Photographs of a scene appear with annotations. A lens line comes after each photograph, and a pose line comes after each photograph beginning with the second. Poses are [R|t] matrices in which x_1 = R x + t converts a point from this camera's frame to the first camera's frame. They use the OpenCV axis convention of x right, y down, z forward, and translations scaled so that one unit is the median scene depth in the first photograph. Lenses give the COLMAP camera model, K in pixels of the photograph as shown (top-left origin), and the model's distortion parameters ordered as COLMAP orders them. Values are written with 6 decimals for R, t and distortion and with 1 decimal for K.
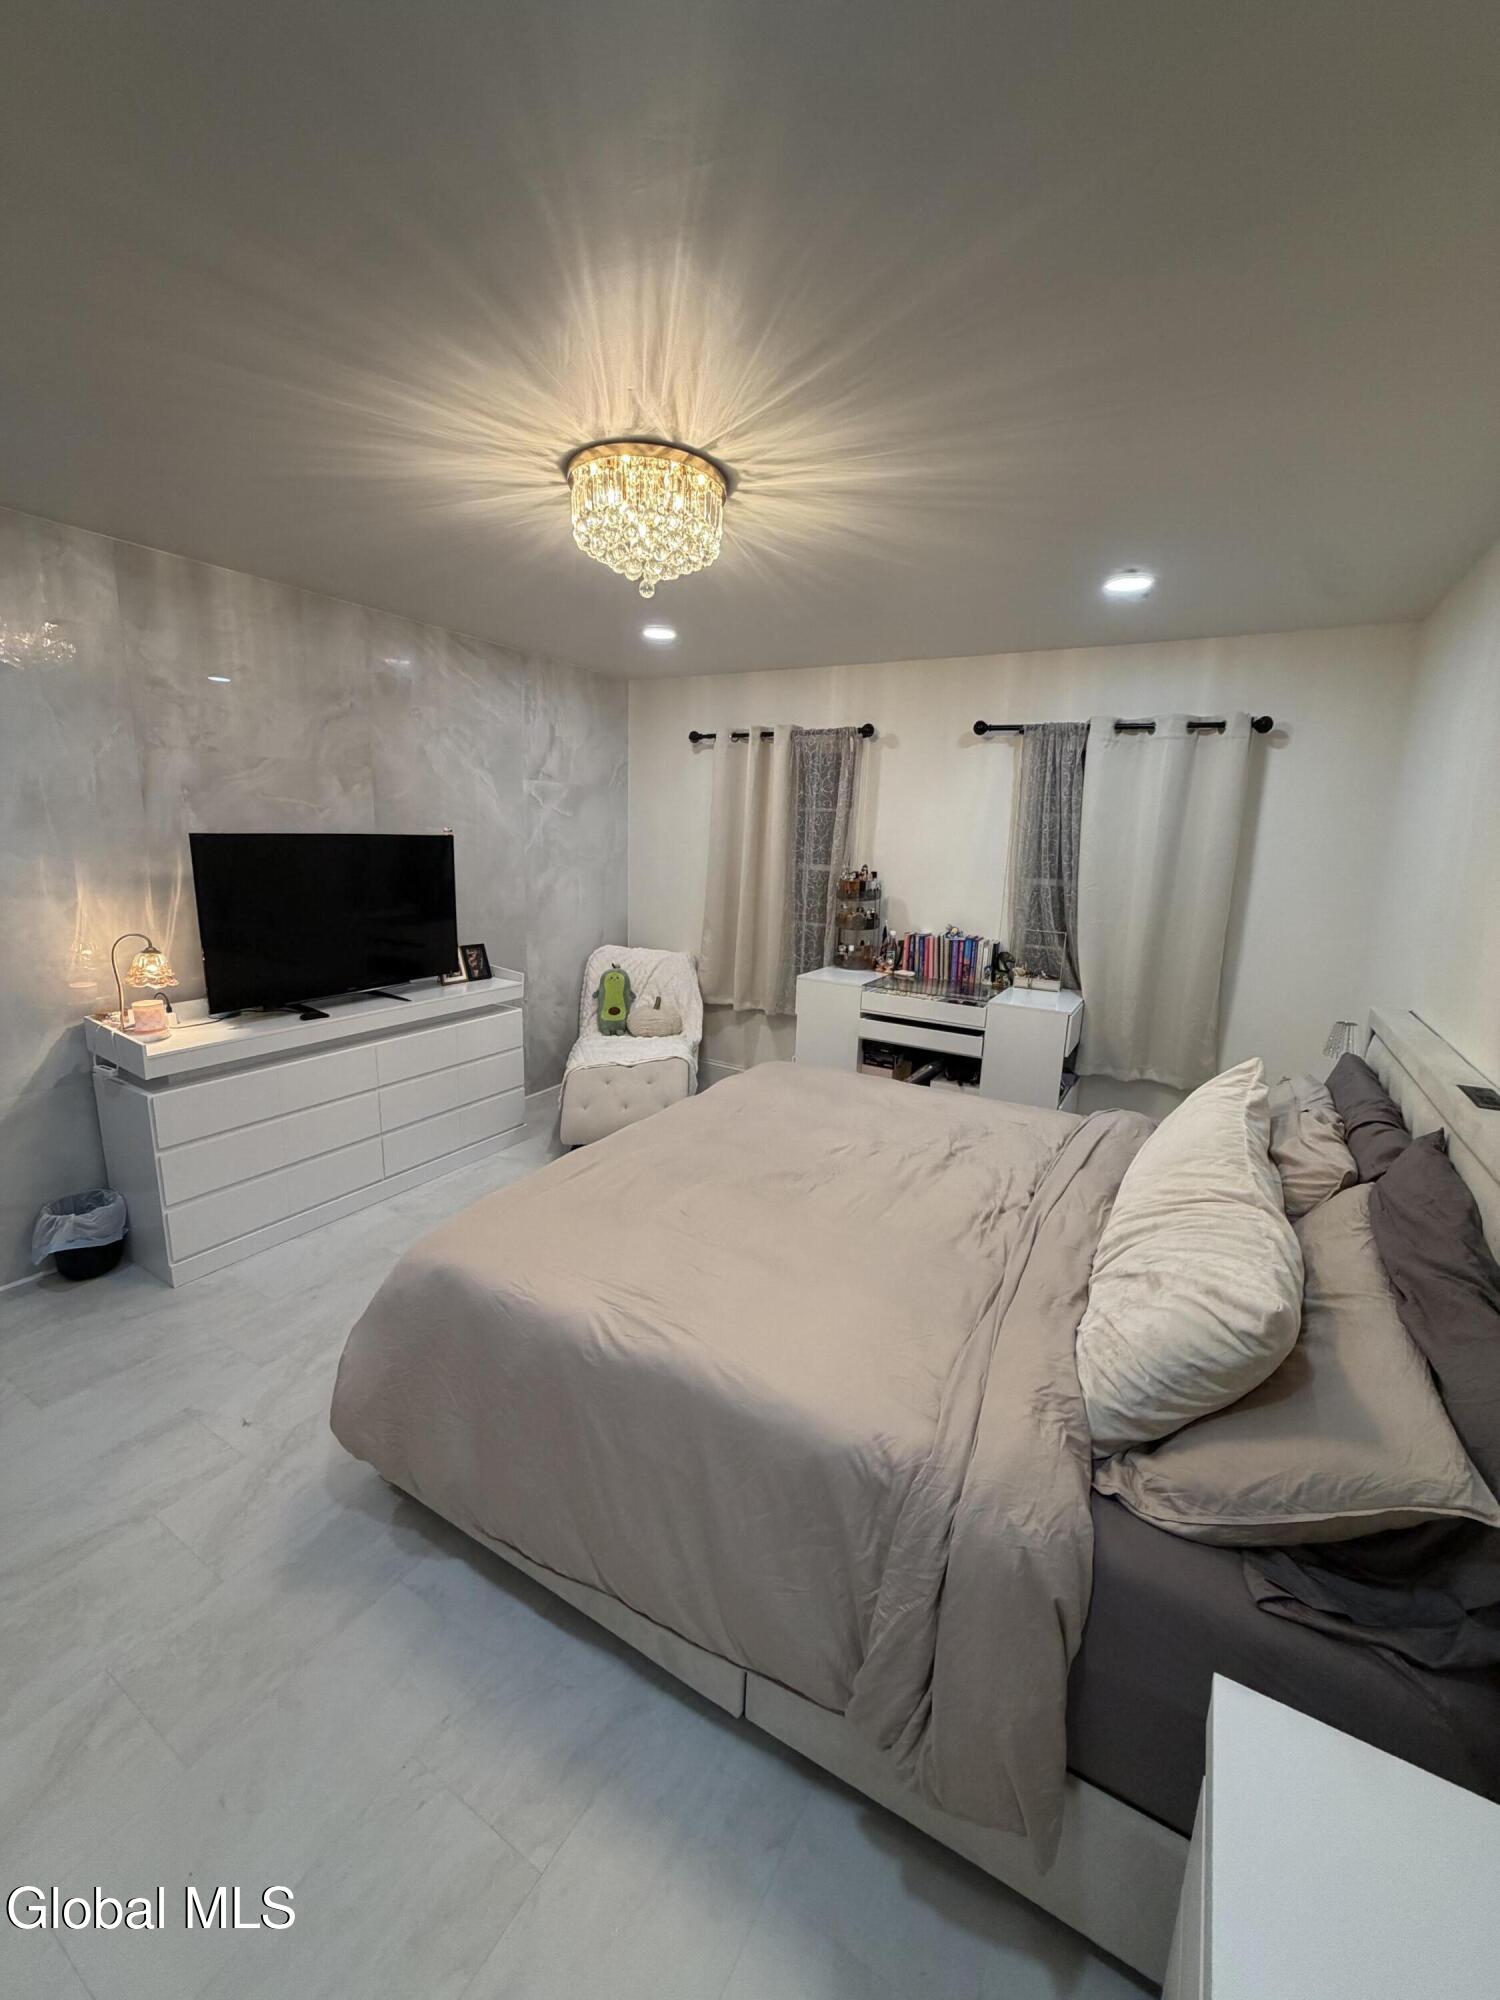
lens RADIAL K [[795.1, 0, 750.0], [0, 795.1, 1000.0], [0, 0, 1]] dist [0.001349, 0.000556]
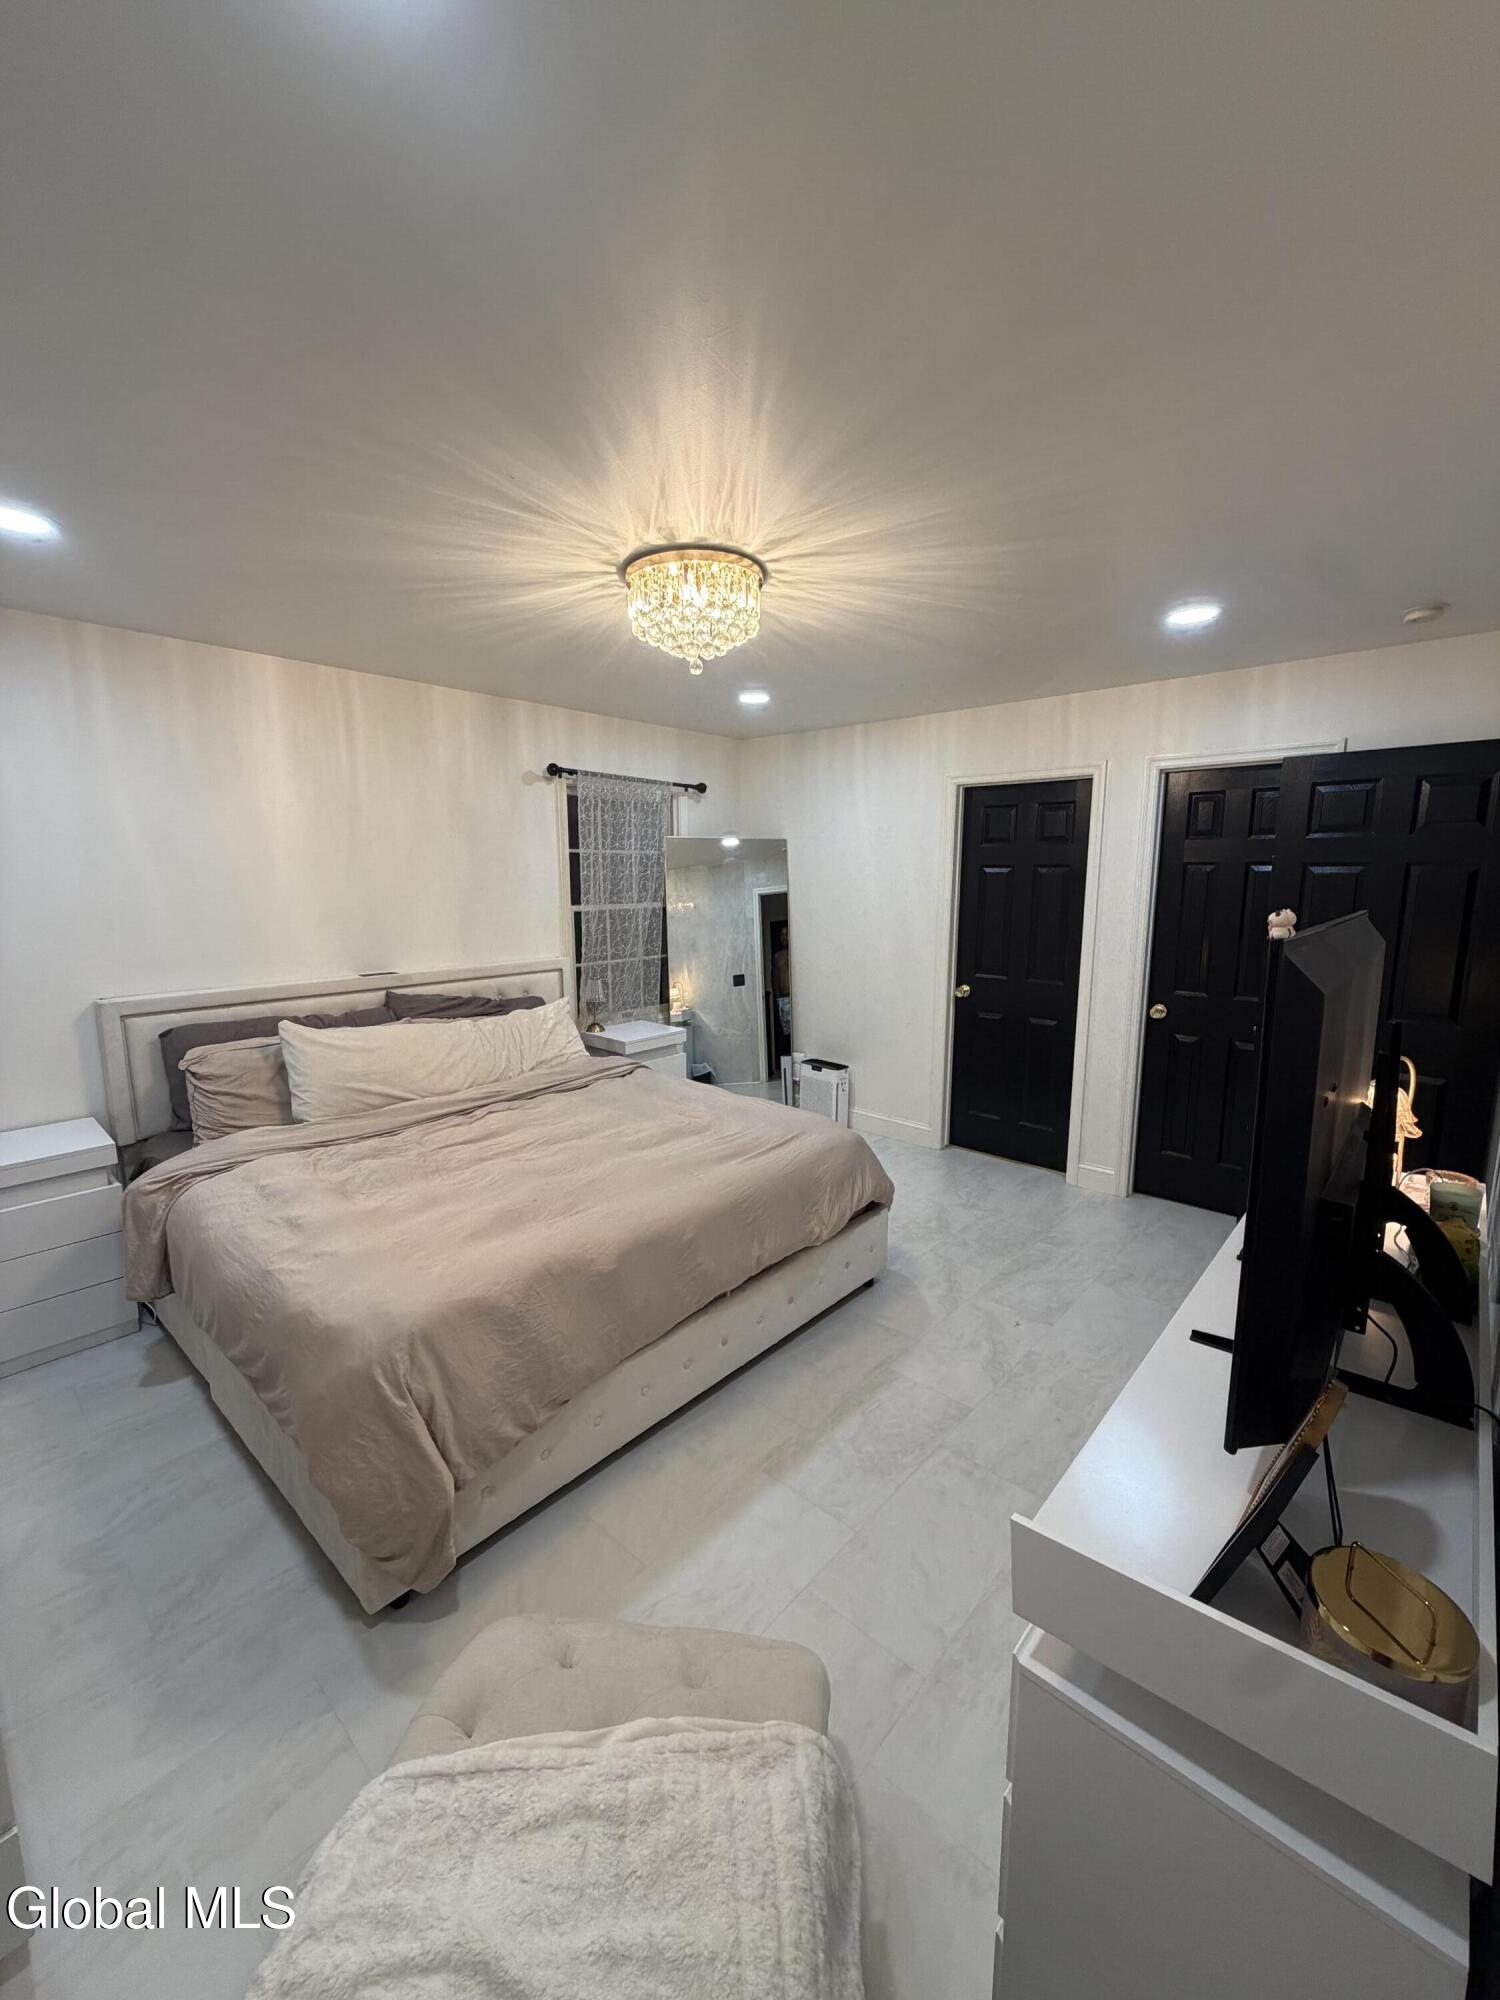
lens RADIAL K [[795.1, 0, 750.0], [0, 795.1, 1000.0], [0, 0, 1]] dist [0.001349, 0.000556]
pose [[-0.980253, -0.065310, 0.186653, -0.376498], [0.007337, 0.931227, 0.364367, -0.408143], [-0.197613, 0.358541, -0.912358, 1.840482]]
